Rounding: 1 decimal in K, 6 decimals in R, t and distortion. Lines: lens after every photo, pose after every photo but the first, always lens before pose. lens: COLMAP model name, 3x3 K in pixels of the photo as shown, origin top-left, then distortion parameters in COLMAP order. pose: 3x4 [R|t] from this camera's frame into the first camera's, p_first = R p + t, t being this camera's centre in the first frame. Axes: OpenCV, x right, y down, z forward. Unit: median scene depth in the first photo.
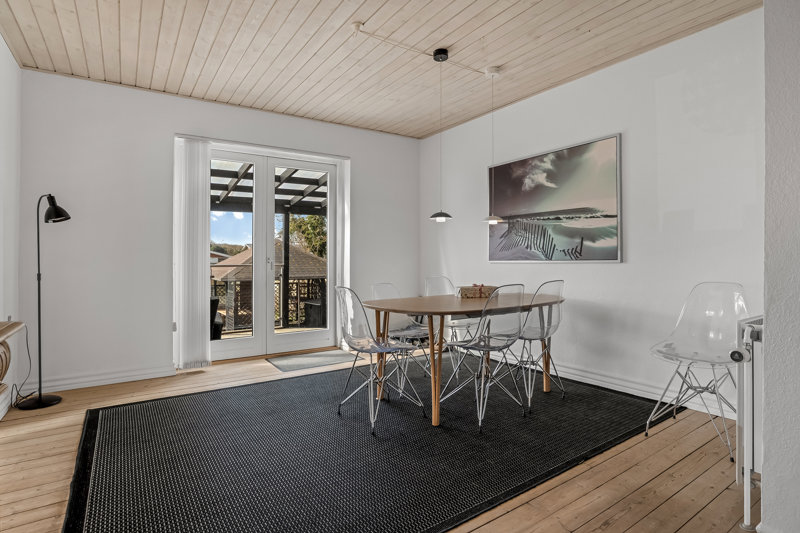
lens RADIAL K [[417.8, 0, 403.4], [0, 417.8, 257.3], [0, 0, 1]] dist [-0.013524, 0.010882]
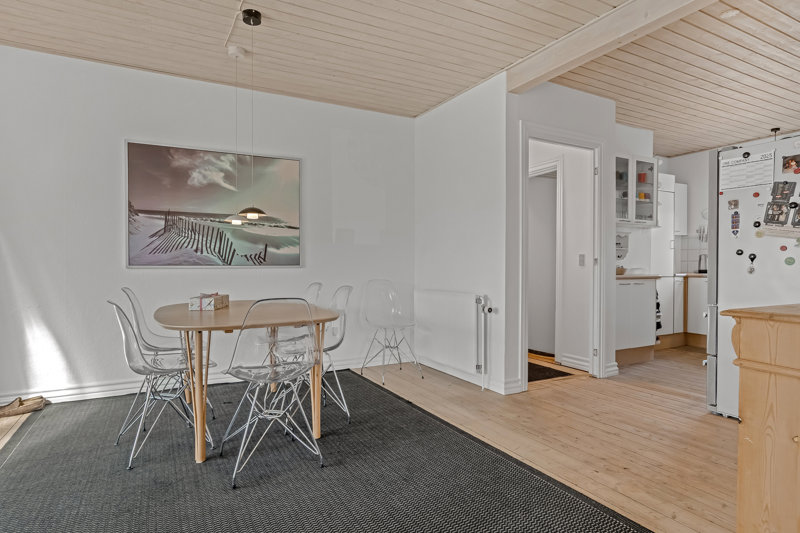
lens RADIAL K [[451.6, 0, 399.0], [0, 451.6, 277.5], [0, 0, 1]] dist [-0.003672, 0.009380]
pose [[0.119976, -0.019139, 0.992592, -0.640654], [-0.004948, 0.999790, 0.019876, 0.012660], [-0.992764, -0.007296, 0.119856, 0.490804]]
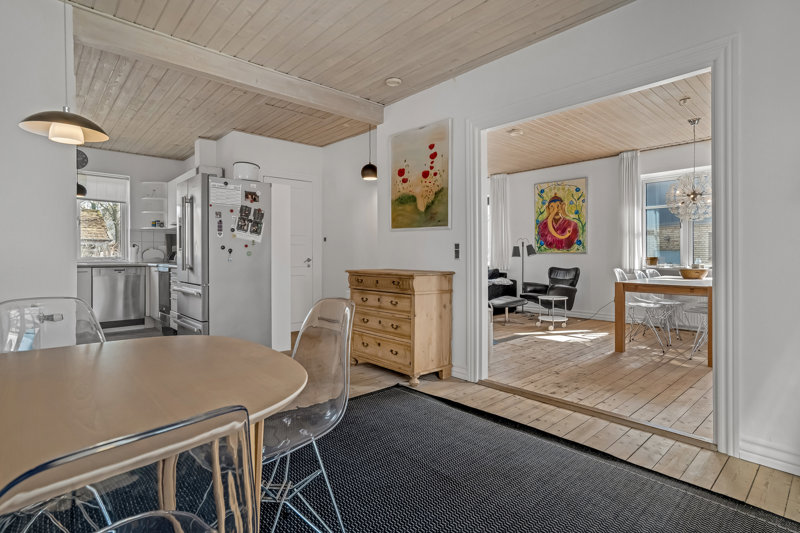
lens RADIAL K [[417.8, 0, 398.1], [0, 417.8, 258.2], [0, 0, 1]] dist [-0.013524, 0.010882]
pose [[-0.992006, 0.011713, -0.125649, -0.094405], [0.011104, 0.999923, 0.005547, 0.008129], [0.125704, 0.004108, -0.992059, 1.134383]]
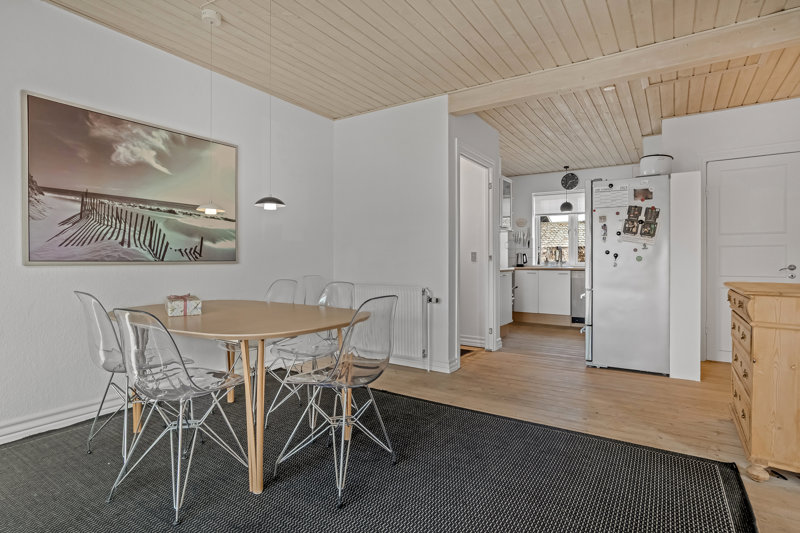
lens RADIAL K [[417.8, 0, 396.4], [0, 417.8, 266.2], [0, 0, 1]] dist [-0.013524, 0.010882]
pose [[-0.360550, -0.004123, 0.932731, -0.572849], [-0.001168, 0.999991, 0.003969, 0.013040], [-0.932739, 0.000342, -0.360552, 0.873910]]
